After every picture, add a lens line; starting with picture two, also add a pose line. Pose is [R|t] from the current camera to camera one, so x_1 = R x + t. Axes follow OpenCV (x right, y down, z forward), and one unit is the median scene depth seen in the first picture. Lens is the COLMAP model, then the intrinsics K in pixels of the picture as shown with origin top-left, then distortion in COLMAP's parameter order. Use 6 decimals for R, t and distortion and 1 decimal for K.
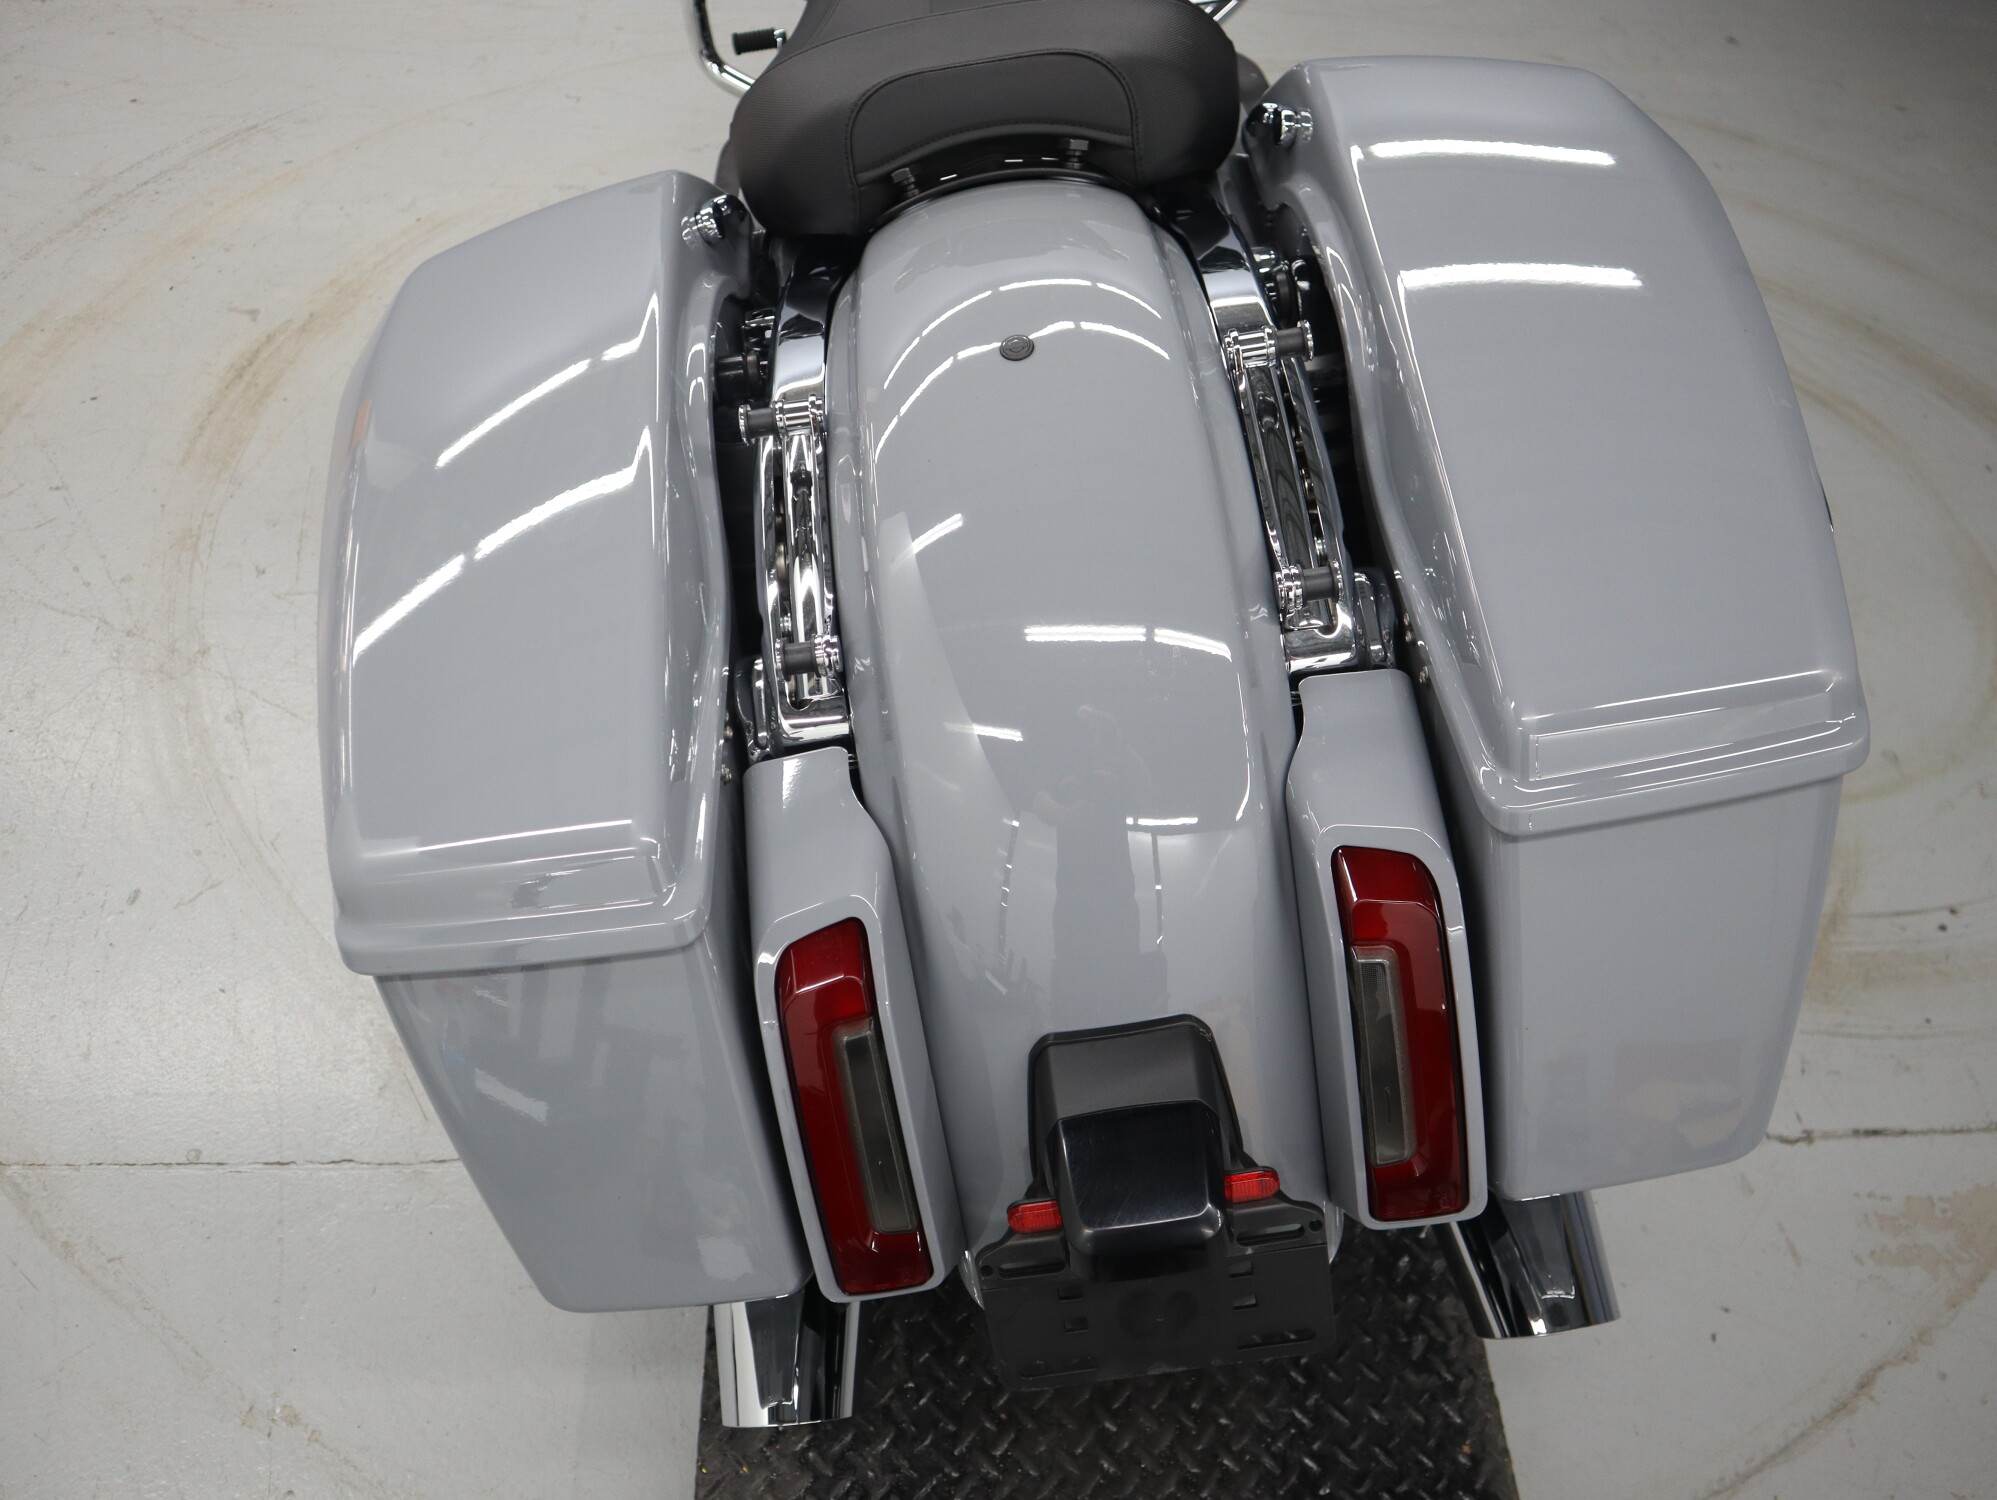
lens RADIAL K [[1551.8, 0, 991.2], [0, 1551.8, 754.2], [0, 0, 1]] dist [-0.119713, 0.075562]
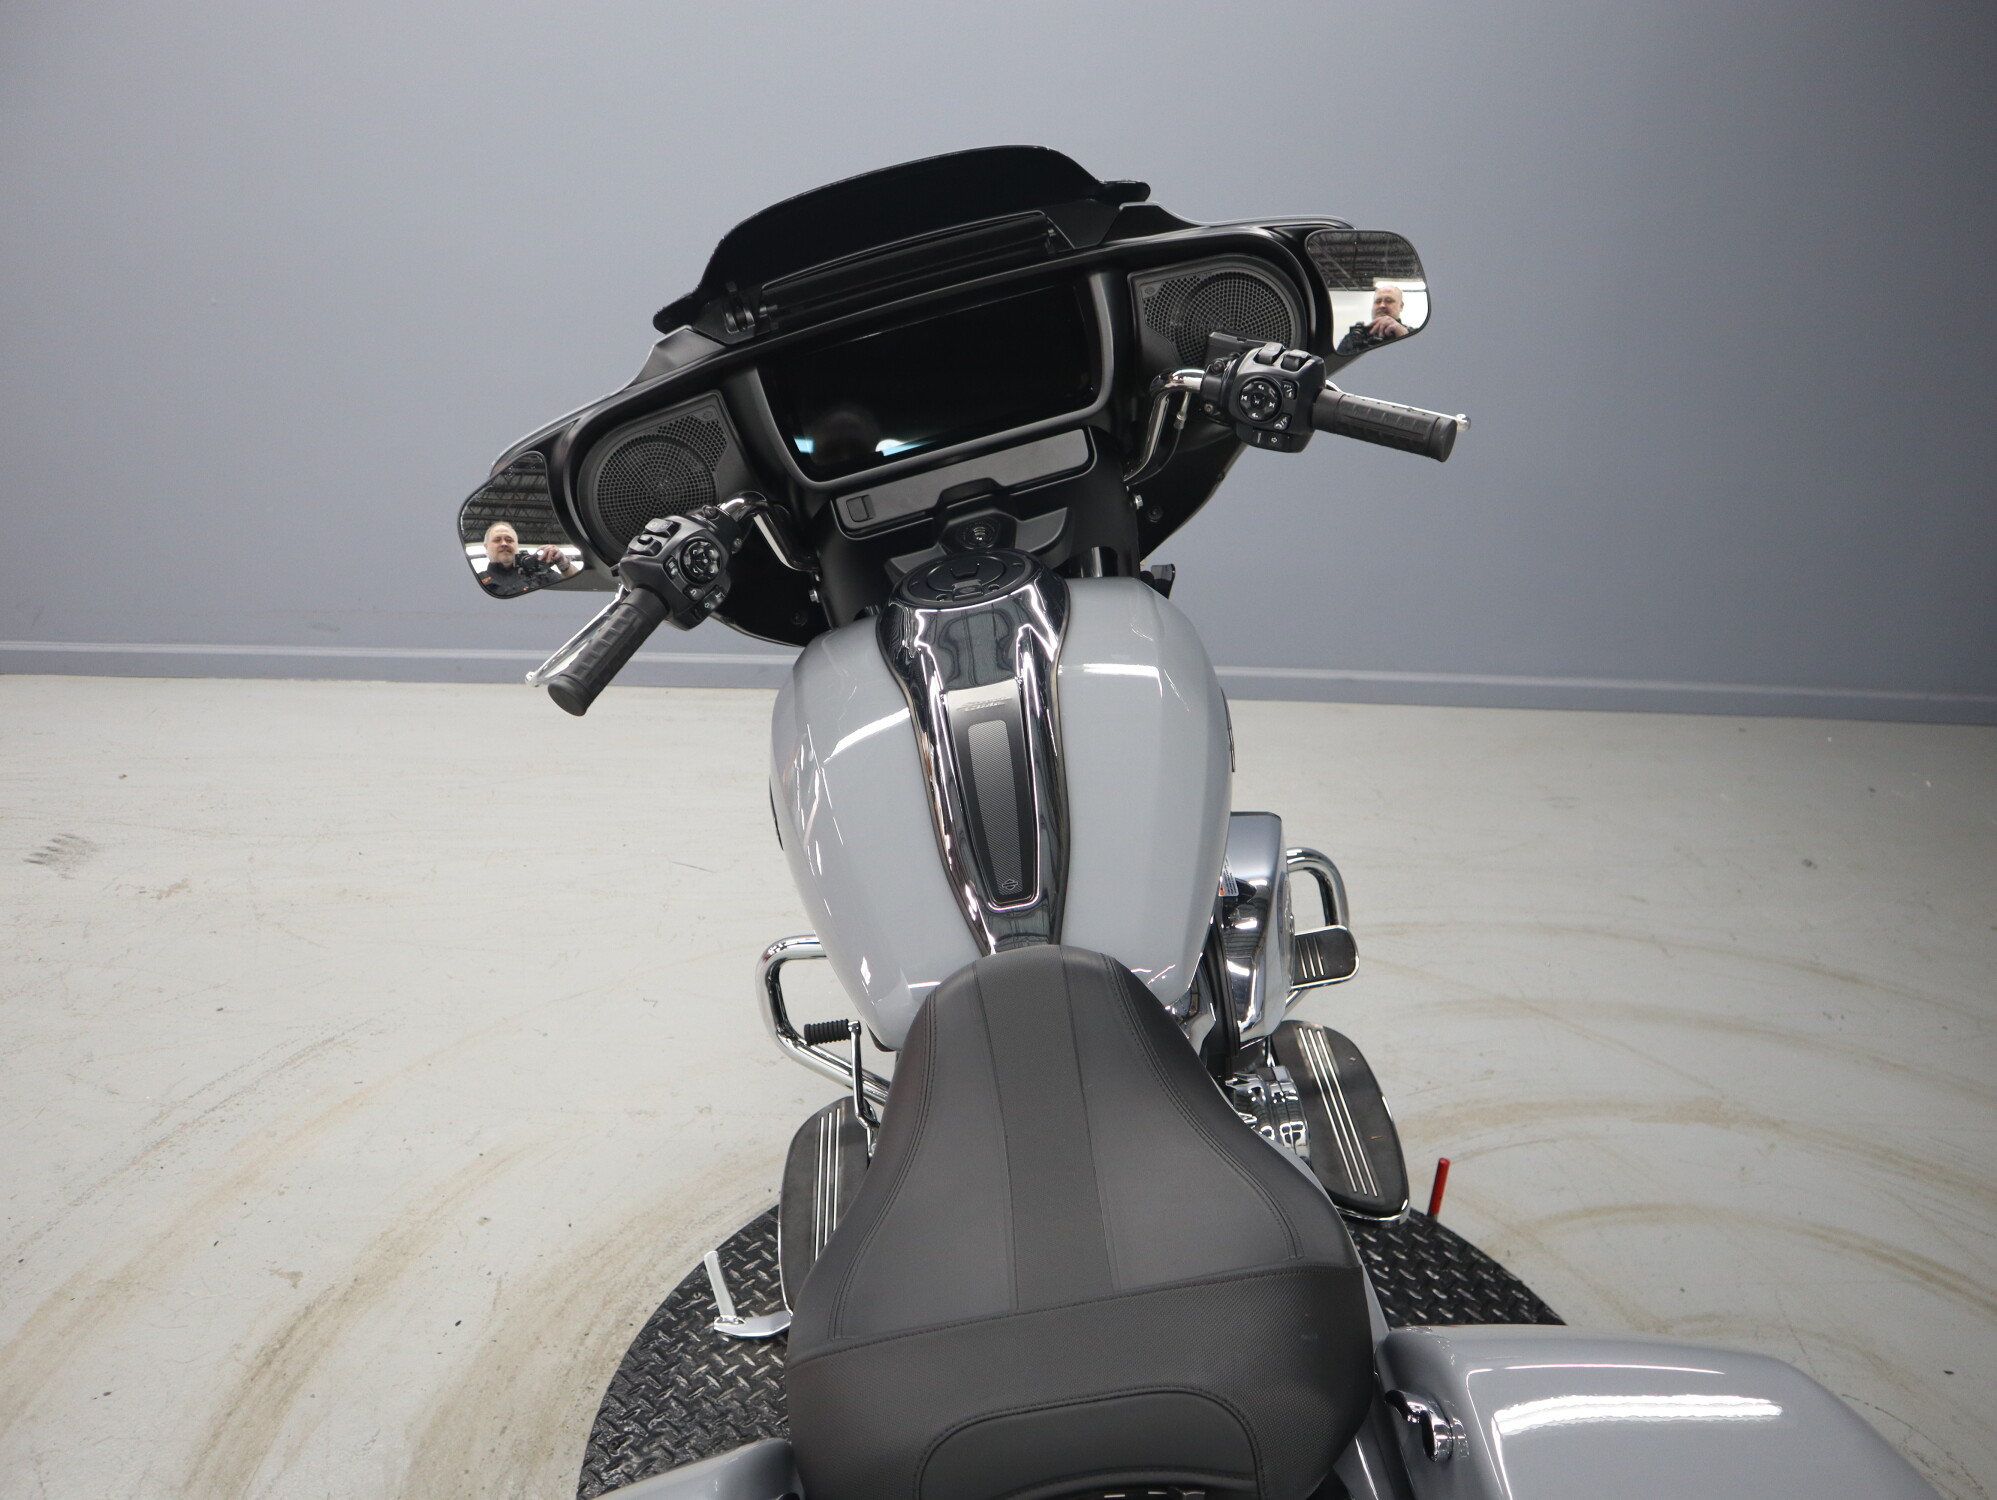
lens RADIAL K [[1551.8, 0, 984.3], [0, 1551.8, 756.1], [0, 0, 1]] dist [-0.119713, 0.075562]
pose [[0.998256, -0.029715, -0.051012, -0.001560], [0.005910, 0.910049, -0.414459, -0.214831], [0.058739, 0.413435, 0.908637, 0.036156]]
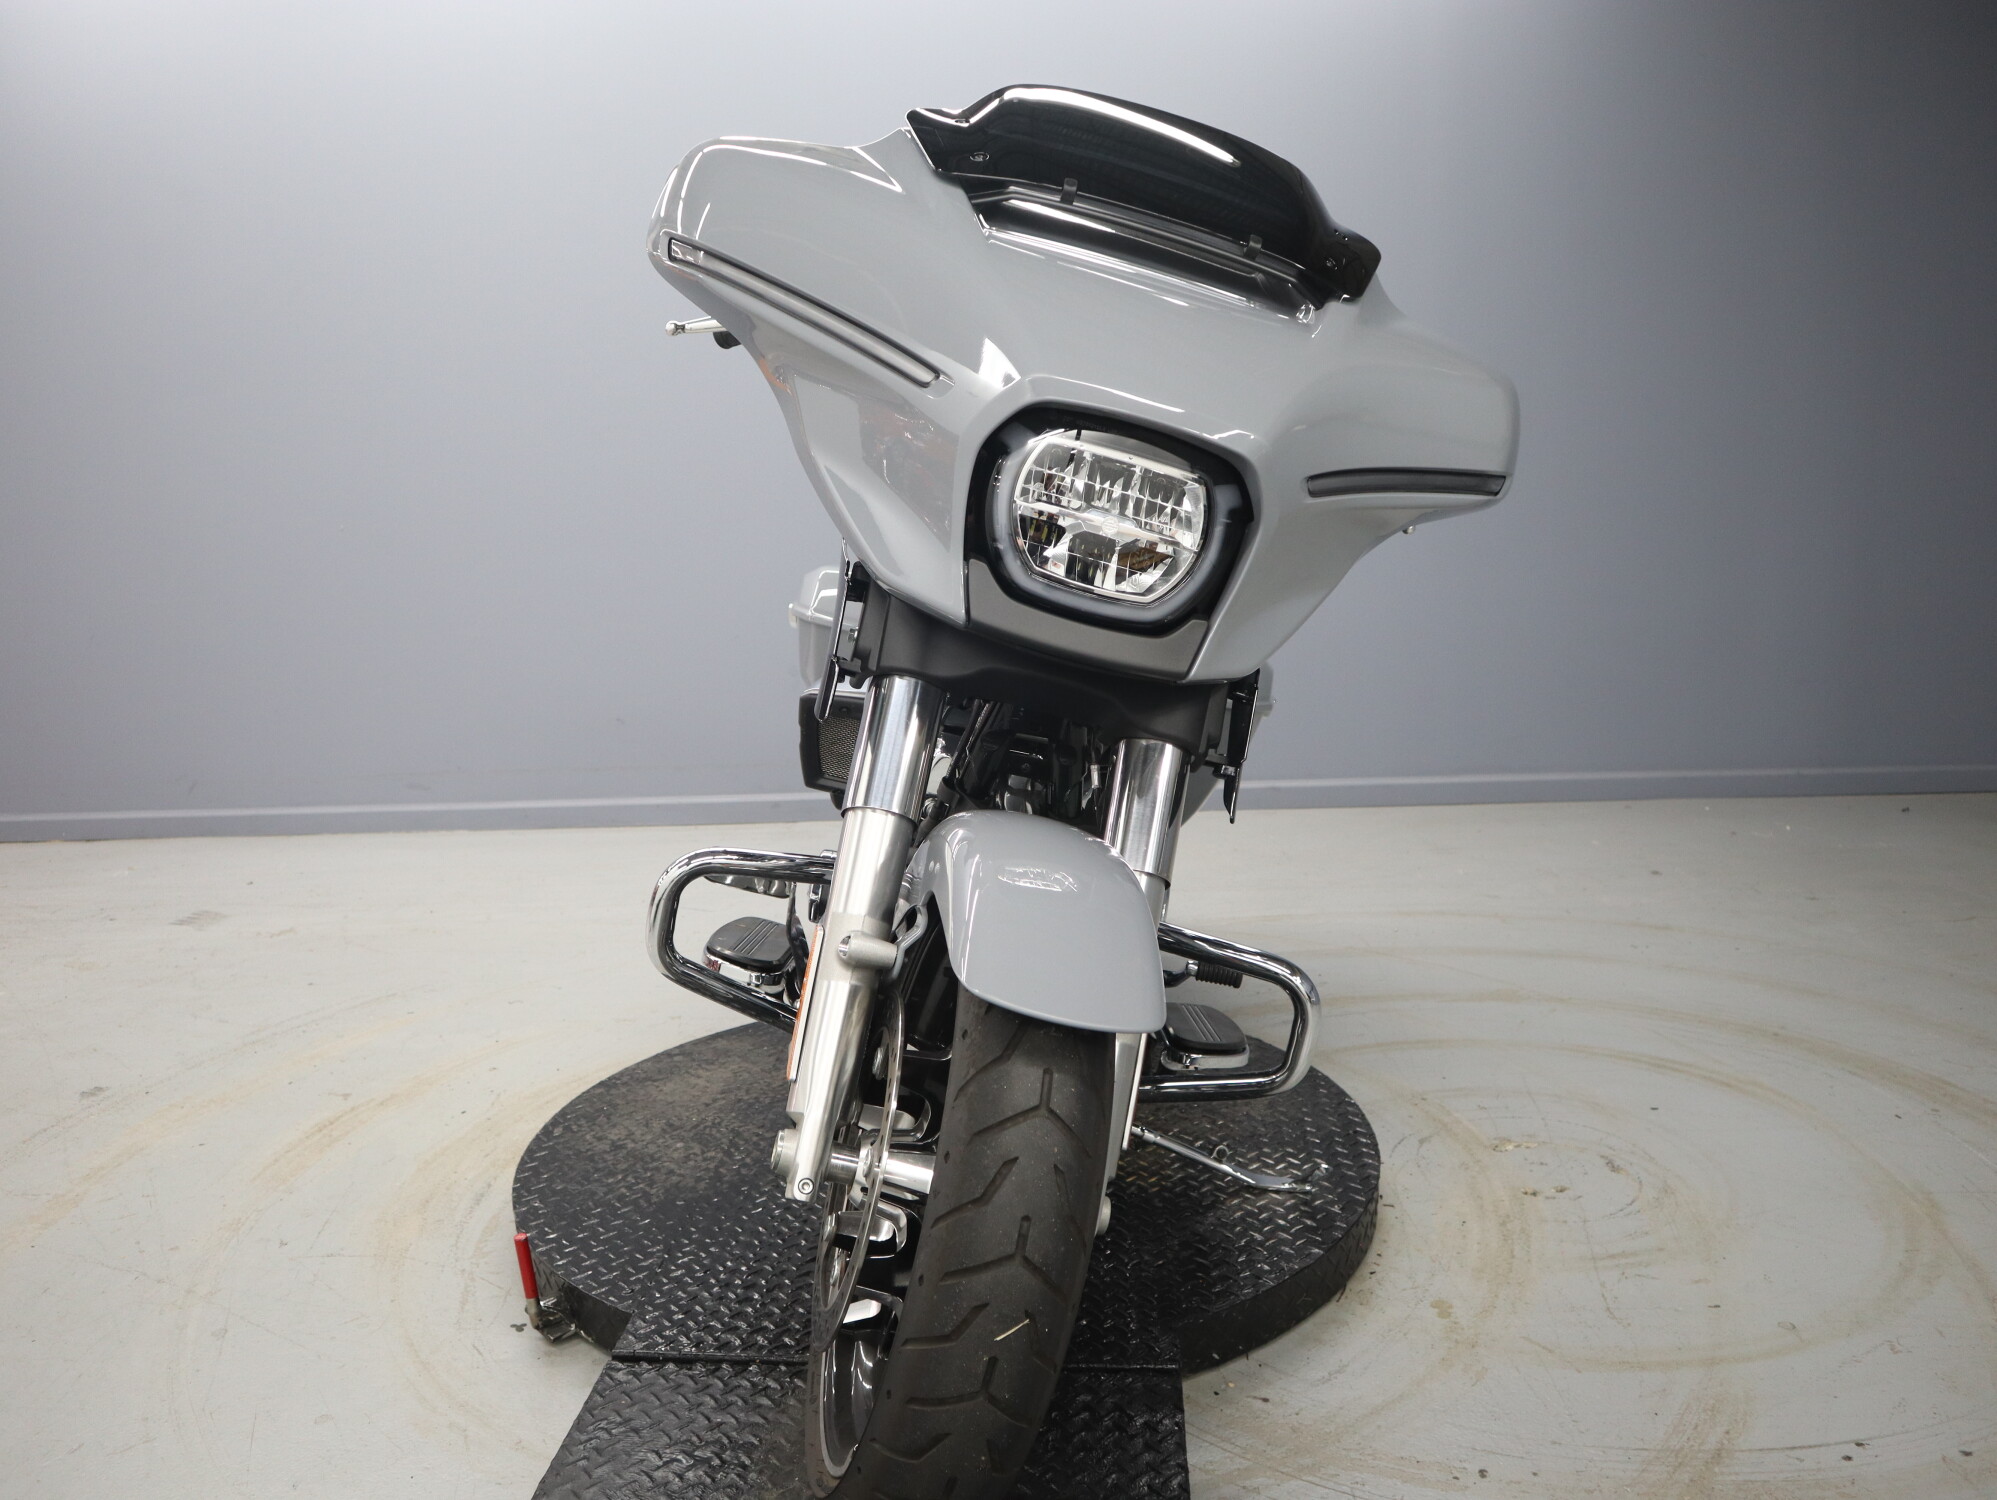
lens RADIAL K [[1551.8, 0, 981.7], [0, 1551.8, 764.0], [0, 0, 1]] dist [-0.119713, 0.075562]
pose [[0.988379, -0.099360, -0.115040, 0.211784], [0.006373, 0.783219, -0.621713, 0.294239], [0.151875, 0.613755, 0.774751, -0.056101]]
